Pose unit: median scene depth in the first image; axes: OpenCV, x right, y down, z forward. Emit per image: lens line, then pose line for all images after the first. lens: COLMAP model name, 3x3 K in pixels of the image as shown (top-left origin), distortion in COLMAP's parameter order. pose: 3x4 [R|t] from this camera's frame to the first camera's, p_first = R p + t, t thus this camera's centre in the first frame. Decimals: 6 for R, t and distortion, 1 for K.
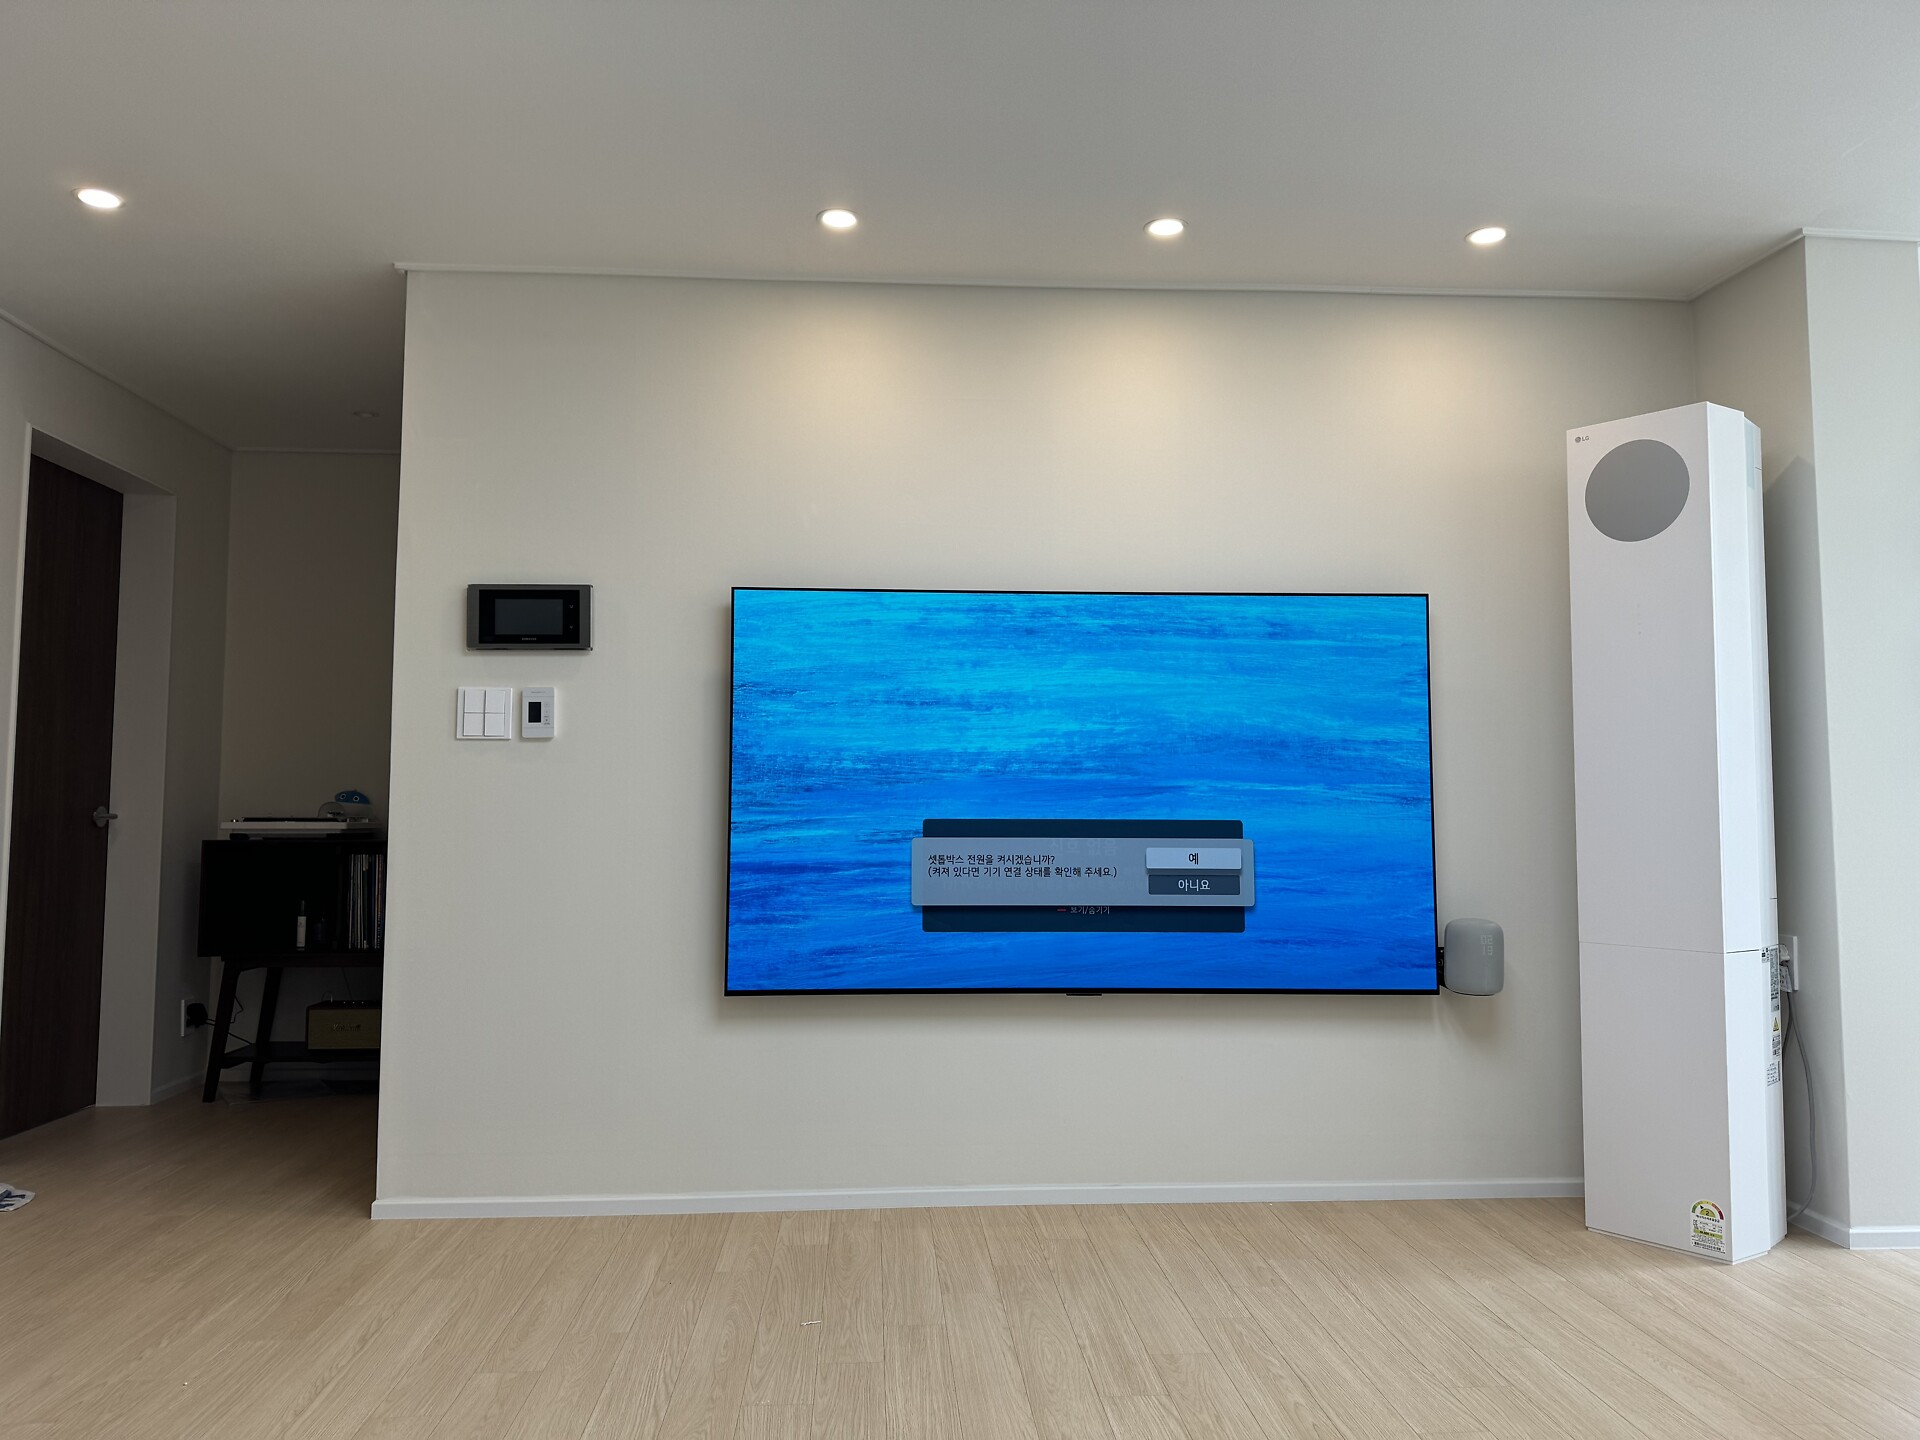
lens RADIAL K [[1363.0, 0, 960.0], [0, 1363.0, 720.0], [0, 0, 1]] dist [-0.010317, 0.008510]
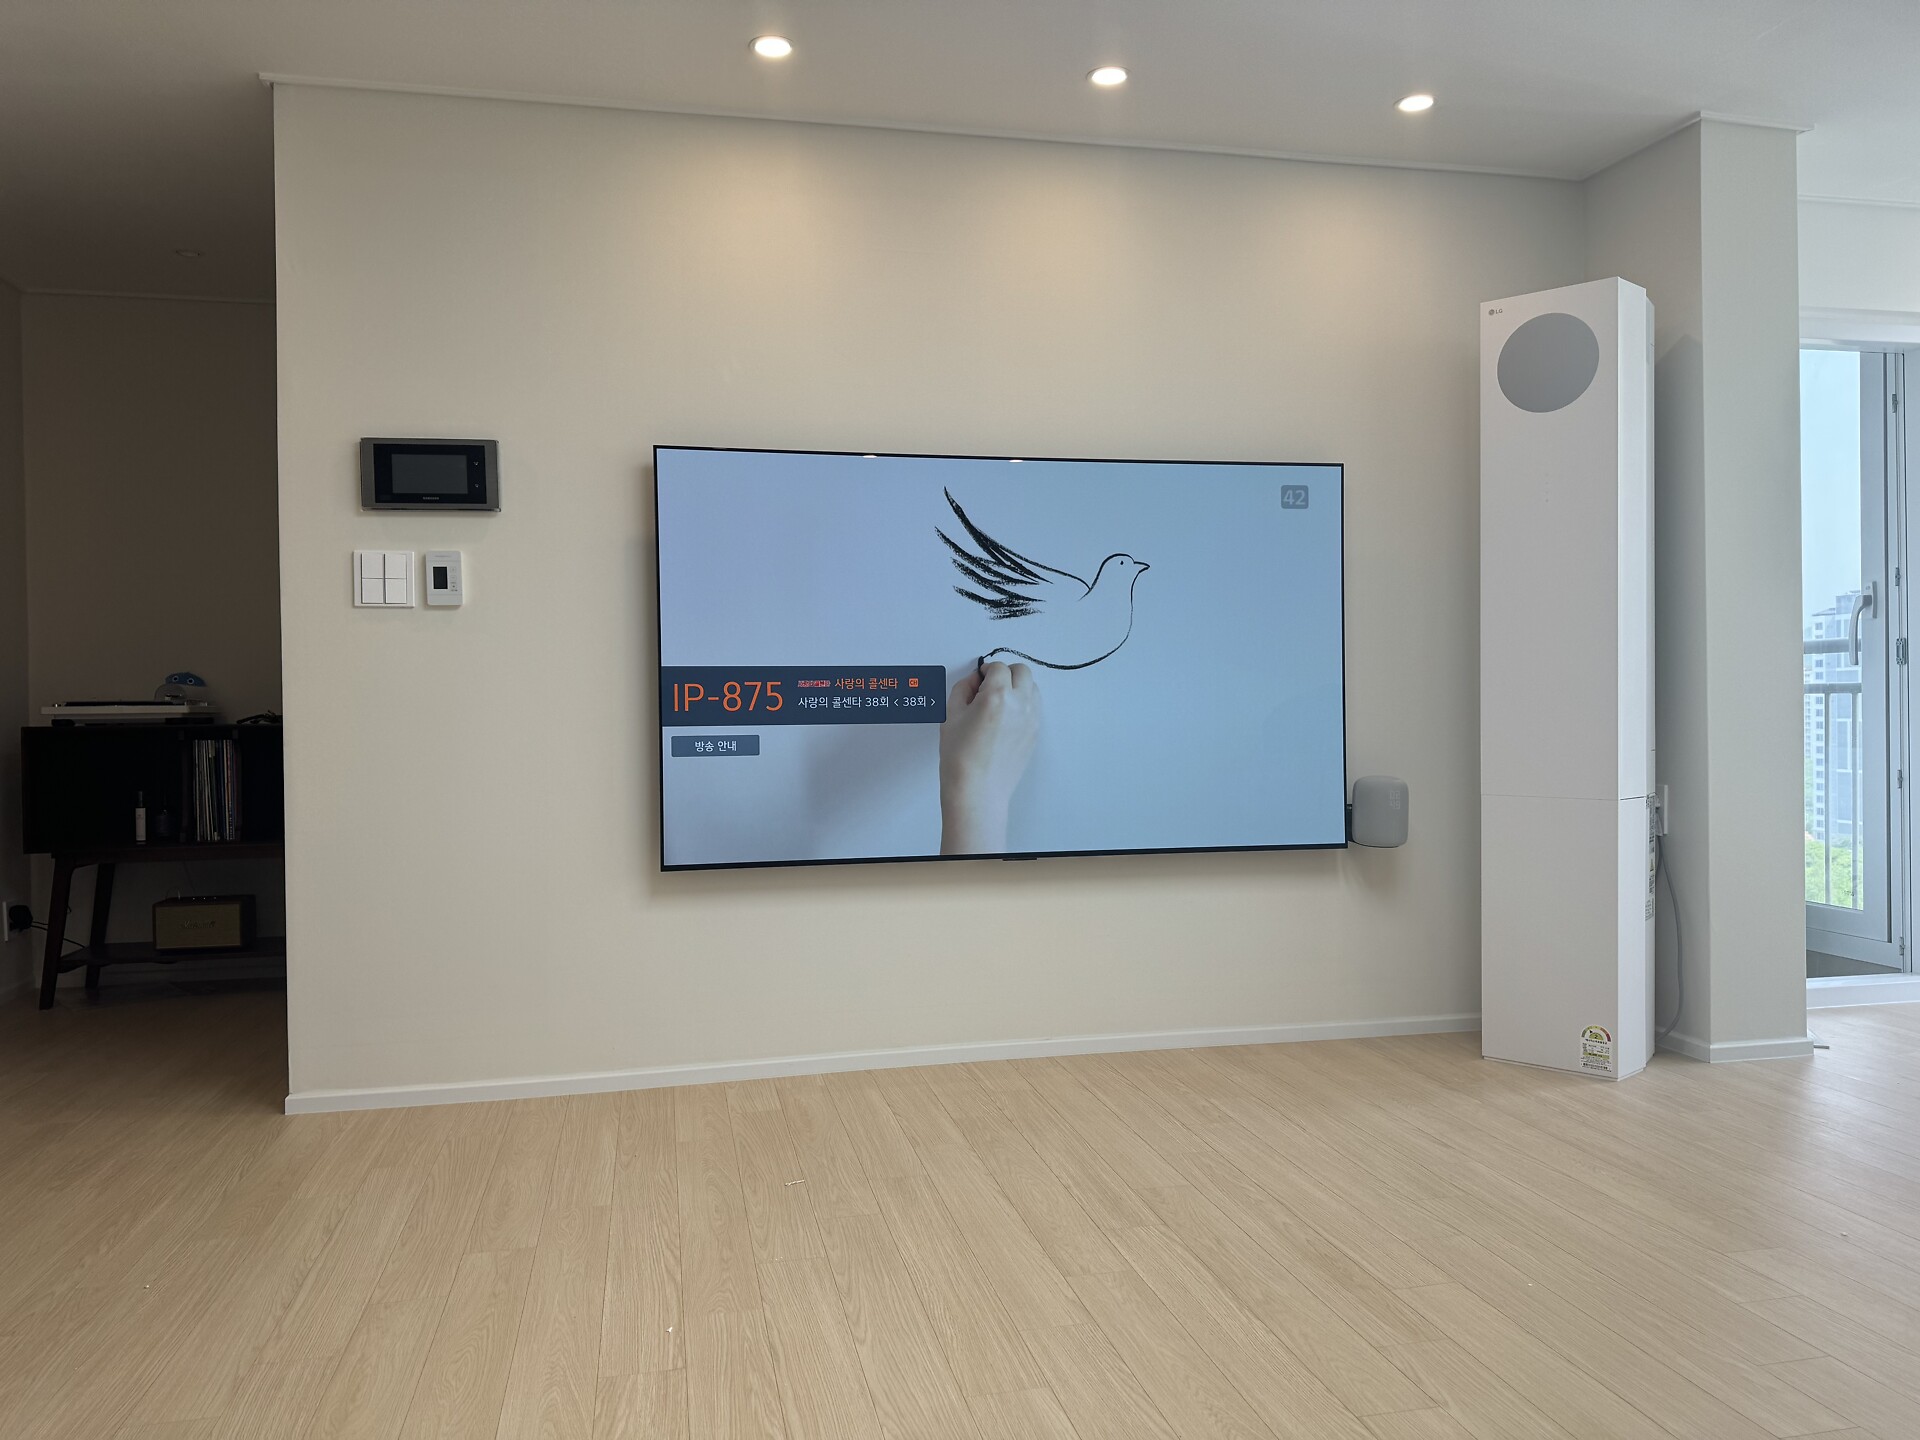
lens RADIAL K [[1354.9, 0, 960.0], [0, 1354.9, 720.0], [0, 0, 1]] dist [0.014991, -0.020277]
pose [[0.988944, -0.015025, 0.147525, -0.105106], [0.003084, 0.996722, 0.080840, 0.018325], [-0.148256, -0.079491, 0.985749, 0.019201]]
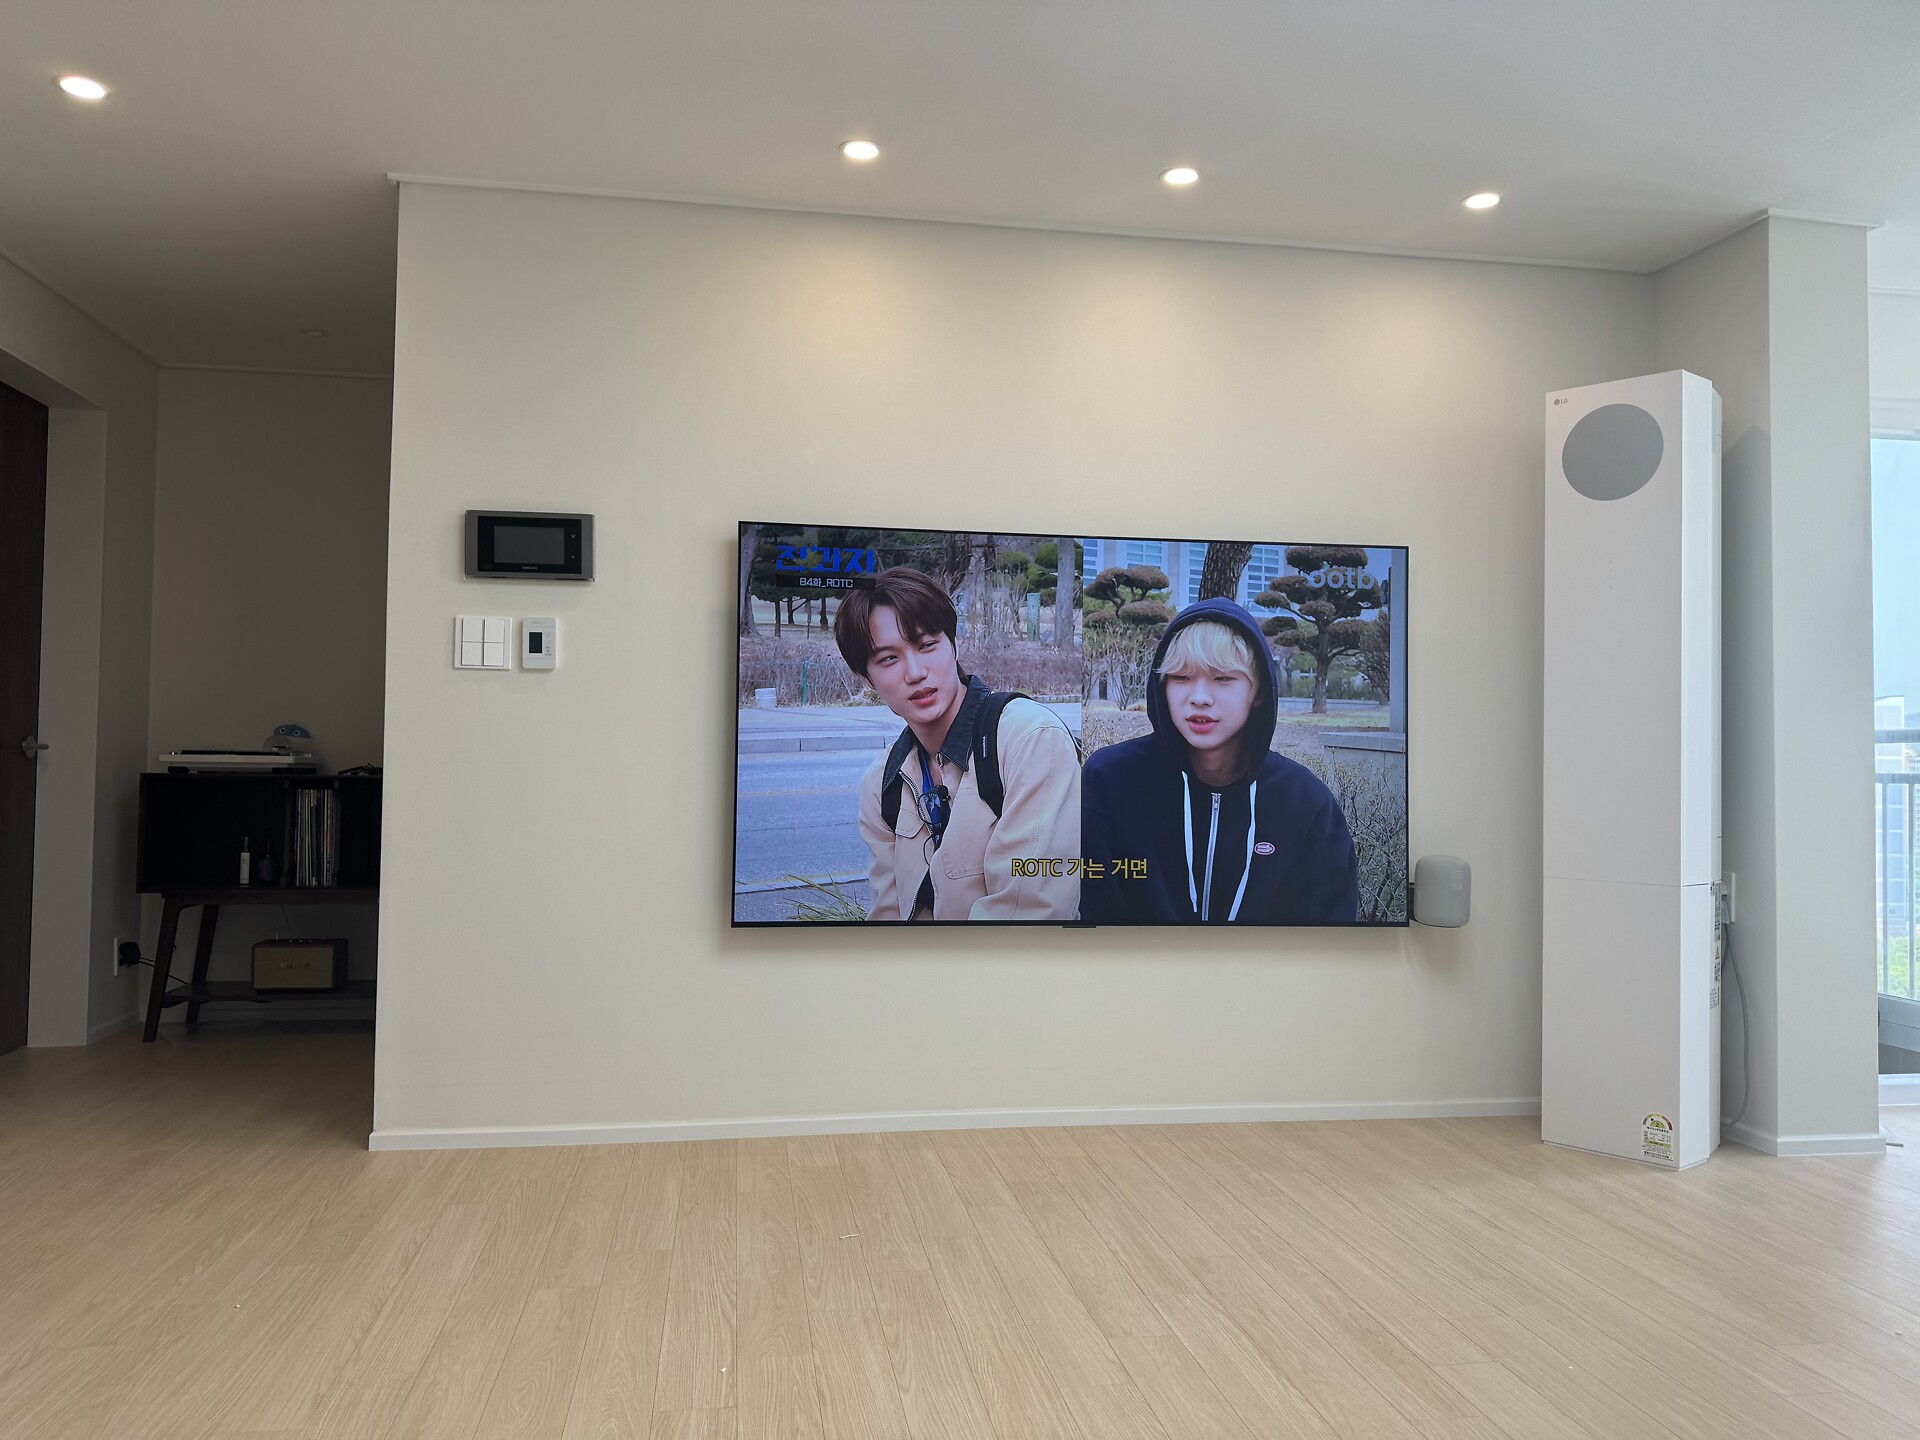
lens RADIAL K [[1355.4, 0, 962.9], [0, 1355.4, 728.2], [0, 0, 1]] dist [0.006319, -0.011704]
pose [[0.995567, 0.014038, 0.093007, -0.099717], [-0.017743, 0.999076, 0.039137, 0.013298], [-0.092371, -0.040613, 0.994896, -0.011570]]
